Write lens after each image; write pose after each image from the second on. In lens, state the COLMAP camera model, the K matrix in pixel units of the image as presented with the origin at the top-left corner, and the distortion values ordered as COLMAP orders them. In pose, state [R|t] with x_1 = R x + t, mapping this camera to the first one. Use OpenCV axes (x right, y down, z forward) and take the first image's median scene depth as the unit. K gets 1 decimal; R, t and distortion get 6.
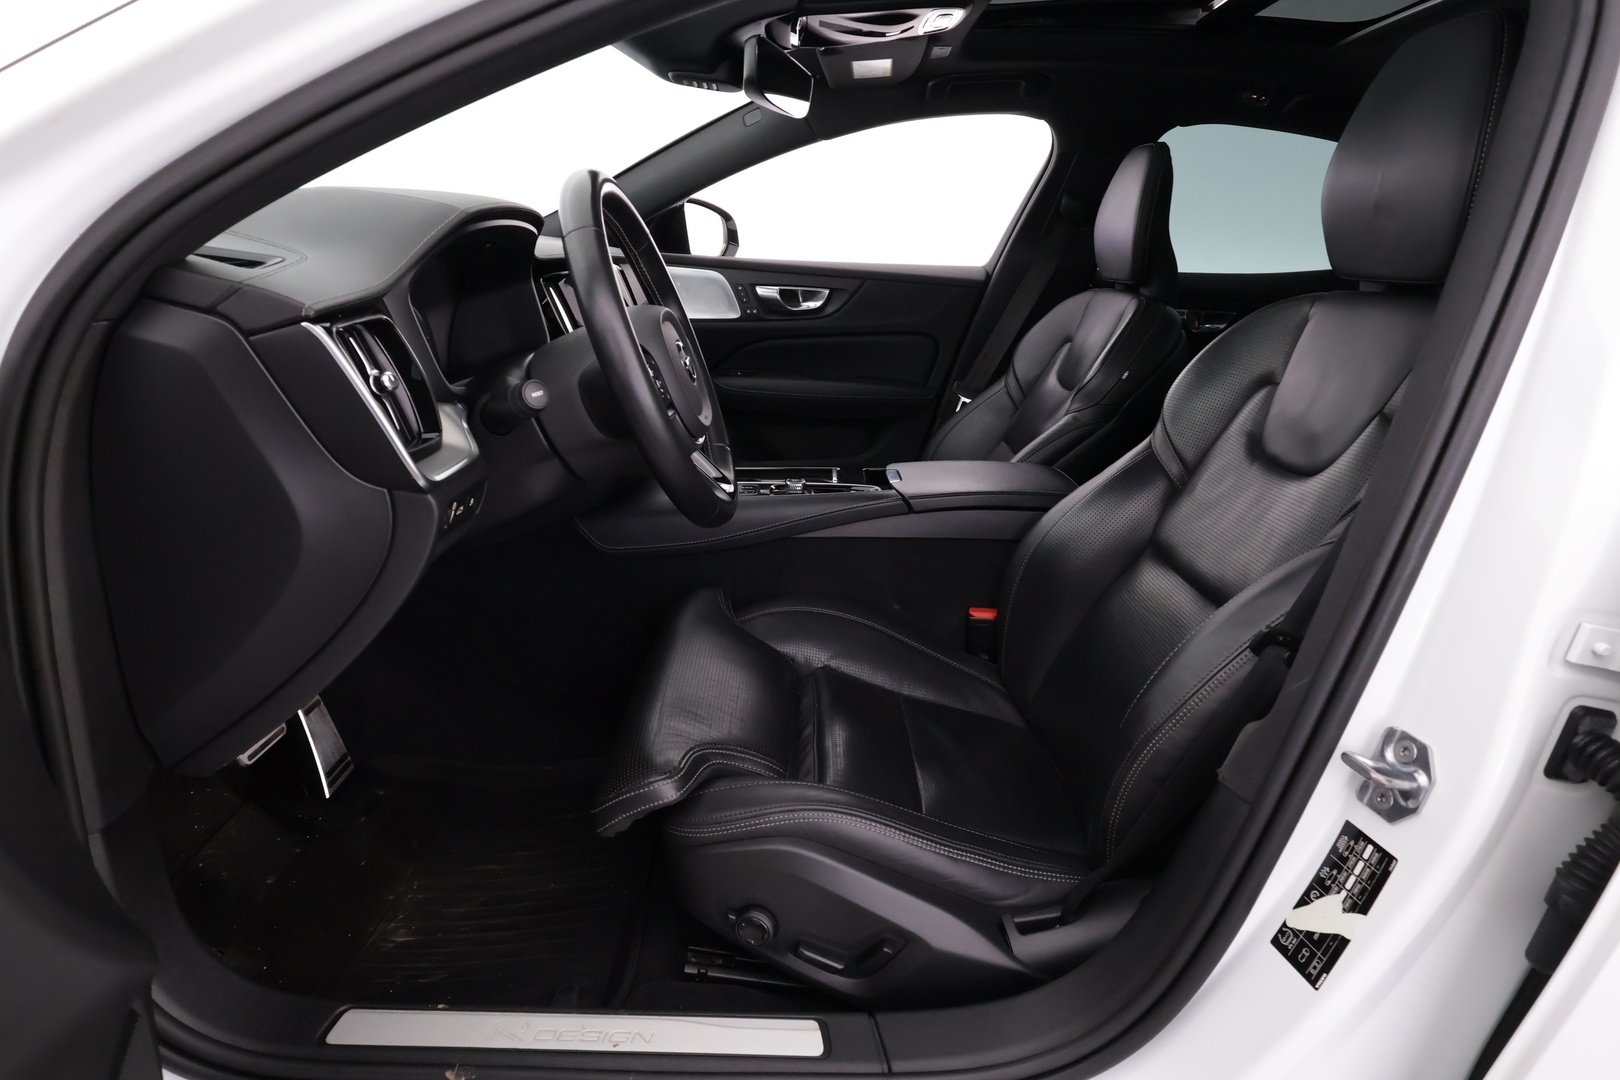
lens RADIAL K [[897.4, 0, 814.1], [0, 897.4, 539.1], [0, 0, 1]] dist [0.009929, 0.000473]
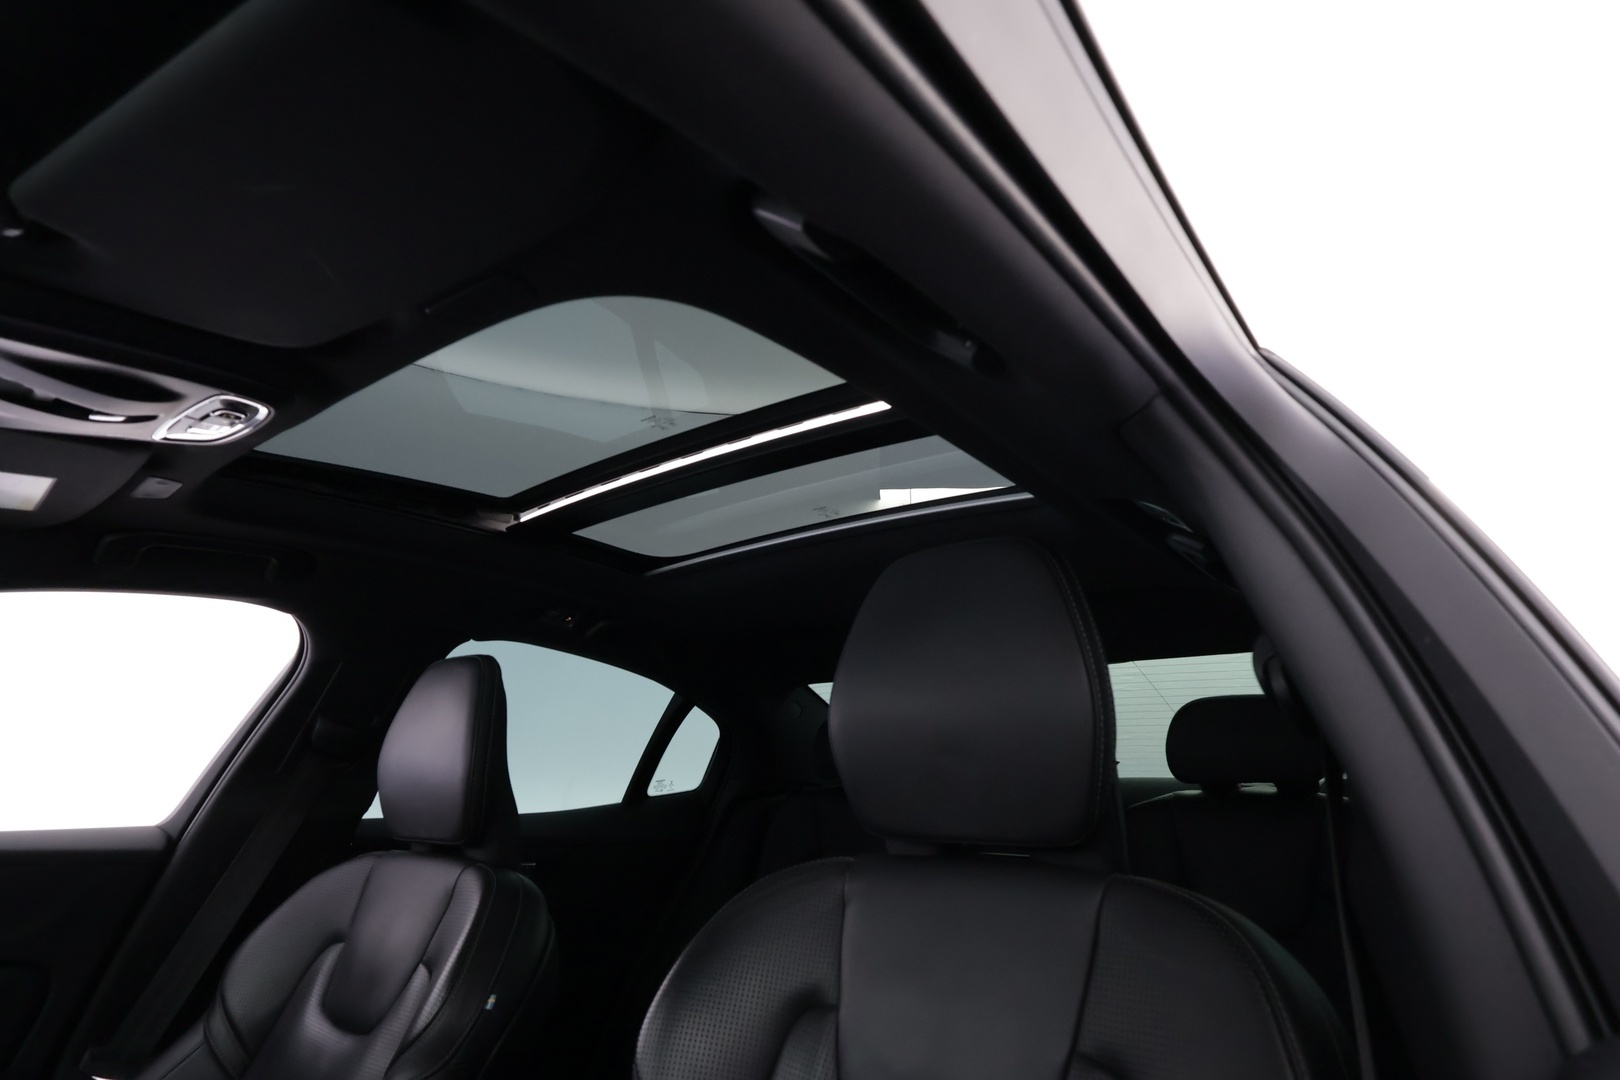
lens RADIAL K [[897.4, 0, 805.2], [0, 897.4, 539.8], [0, 0, 1]] dist [0.009929, 0.000473]
pose [[0.646599, 0.171936, 0.743201, -0.019468], [0.251221, 0.871924, -0.420282, -0.121041], [-0.720276, 0.458462, 0.520591, 0.320128]]
